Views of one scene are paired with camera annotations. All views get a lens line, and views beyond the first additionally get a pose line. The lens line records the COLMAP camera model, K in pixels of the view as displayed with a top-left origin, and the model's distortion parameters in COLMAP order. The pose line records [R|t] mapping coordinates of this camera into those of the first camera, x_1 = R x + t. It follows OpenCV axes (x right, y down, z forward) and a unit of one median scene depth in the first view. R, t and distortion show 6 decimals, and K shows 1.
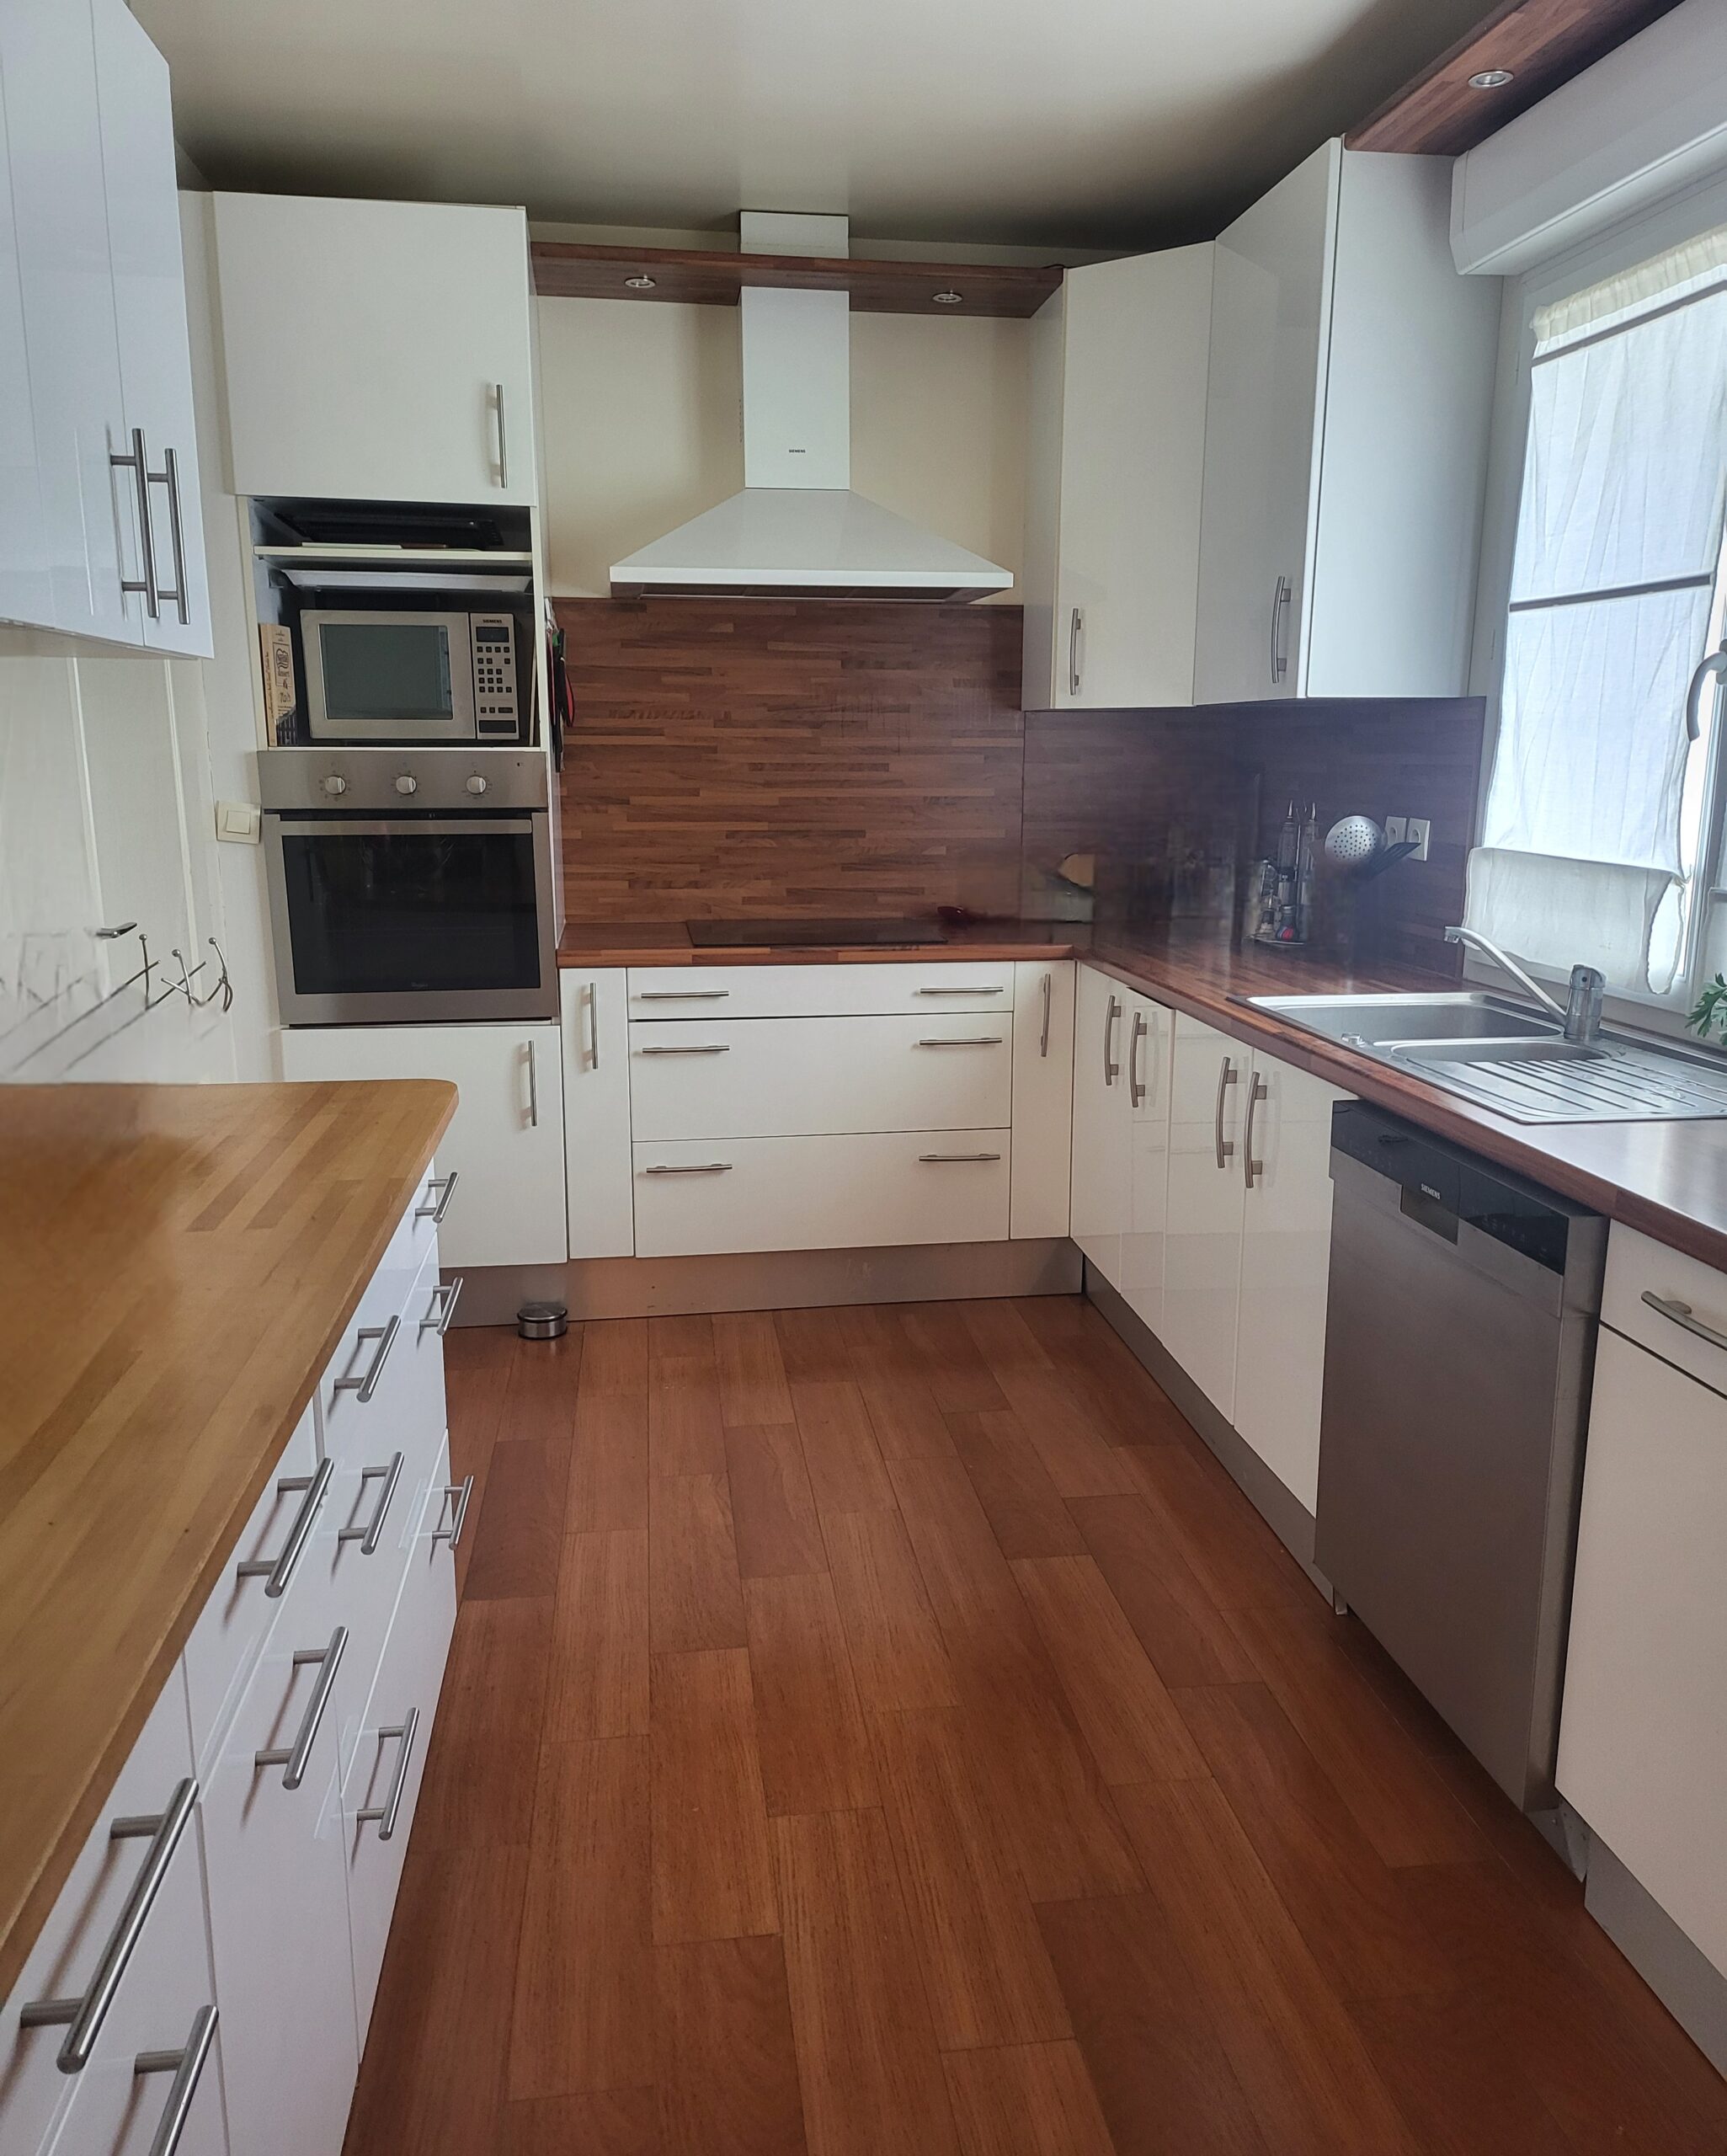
lens RADIAL K [[1621.5, 0, 884.0], [0, 1621.5, 1088.4], [0, 0, 1]] dist [0.083018, -0.090401]
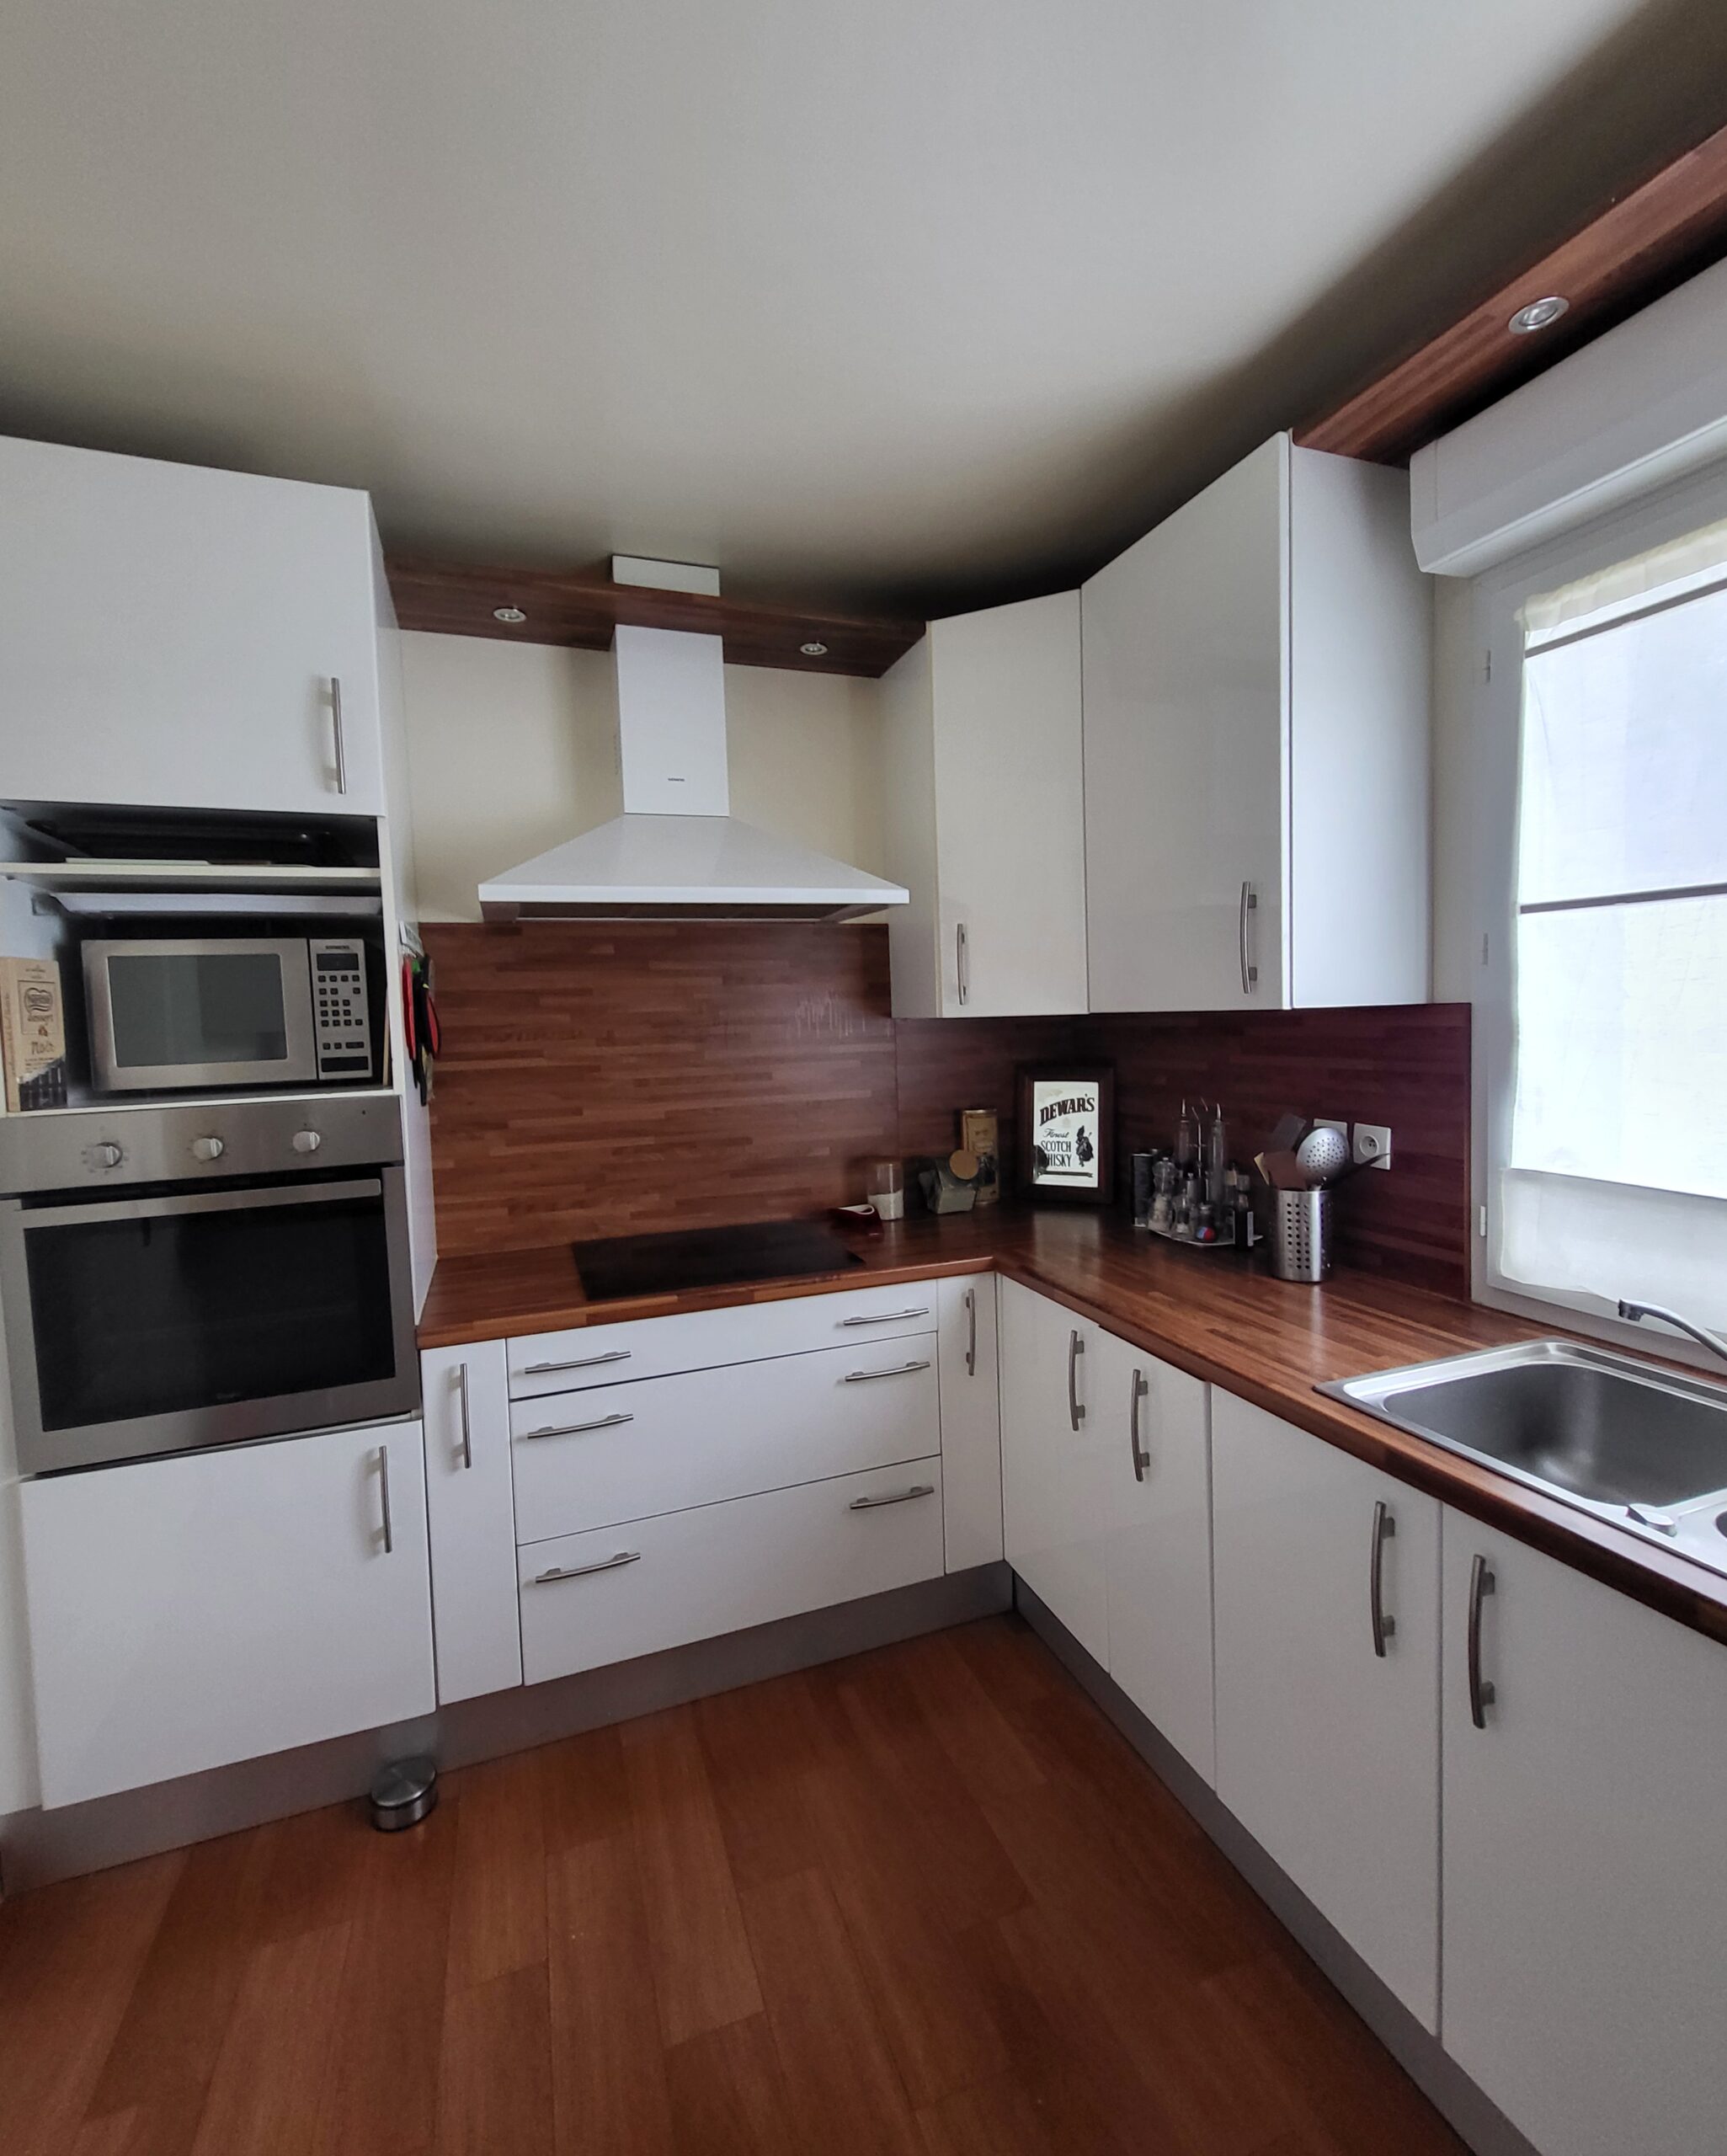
lens RADIAL K [[957.8, 0, 873.0], [0, 957.8, 1070.3], [0, 0, 1]] dist [0.002922, -0.000267]
pose [[0.978315, -0.045605, 0.202041, -0.065028], [0.075589, 0.986792, -0.143274, -0.124042], [-0.192839, 0.155439, 0.968841, 0.453199]]
